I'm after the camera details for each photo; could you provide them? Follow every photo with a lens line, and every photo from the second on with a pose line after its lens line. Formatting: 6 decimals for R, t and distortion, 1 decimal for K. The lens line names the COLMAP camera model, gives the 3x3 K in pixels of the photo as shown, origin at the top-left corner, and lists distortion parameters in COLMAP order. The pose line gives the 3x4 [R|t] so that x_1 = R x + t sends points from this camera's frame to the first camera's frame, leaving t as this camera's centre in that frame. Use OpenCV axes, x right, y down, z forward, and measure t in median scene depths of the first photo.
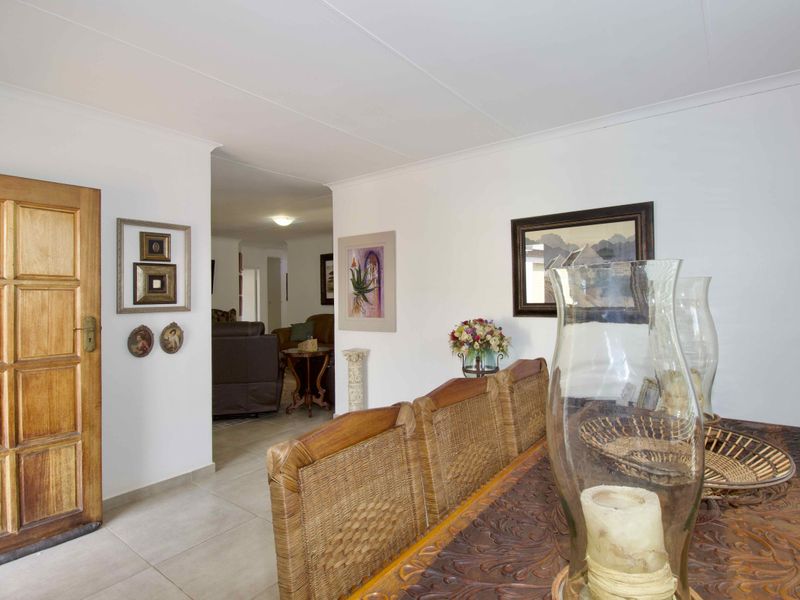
lens RADIAL K [[444.7, 0, 397.7], [0, 444.7, 297.4], [0, 0, 1]] dist [-0.000625, -0.002583]
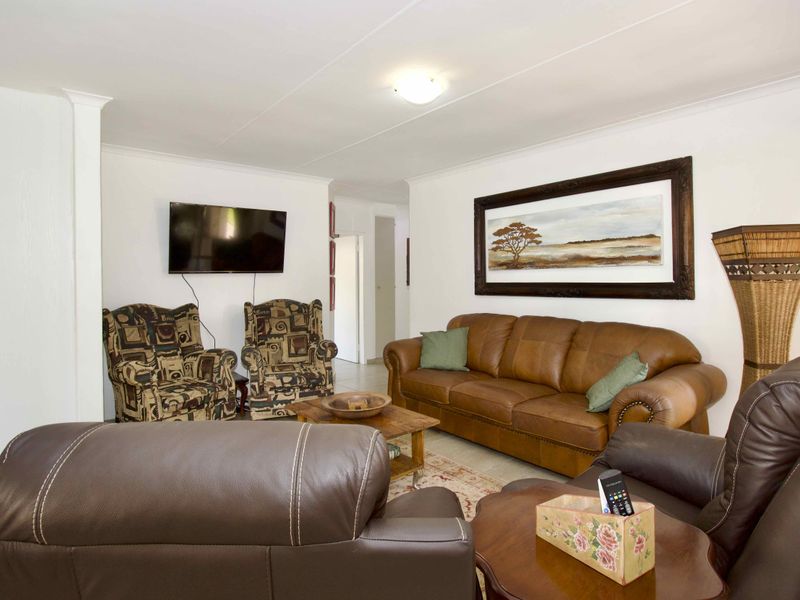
lens RADIAL K [[416.8, 0, 403.3], [0, 416.8, 304.7], [0, 0, 1]] dist [0.002978, 0.000079]
pose [[0.978831, 0.021665, -0.203520, -0.158564], [-0.010061, 0.998273, 0.057882, 0.000813], [0.204422, -0.054609, 0.977358, 0.511912]]
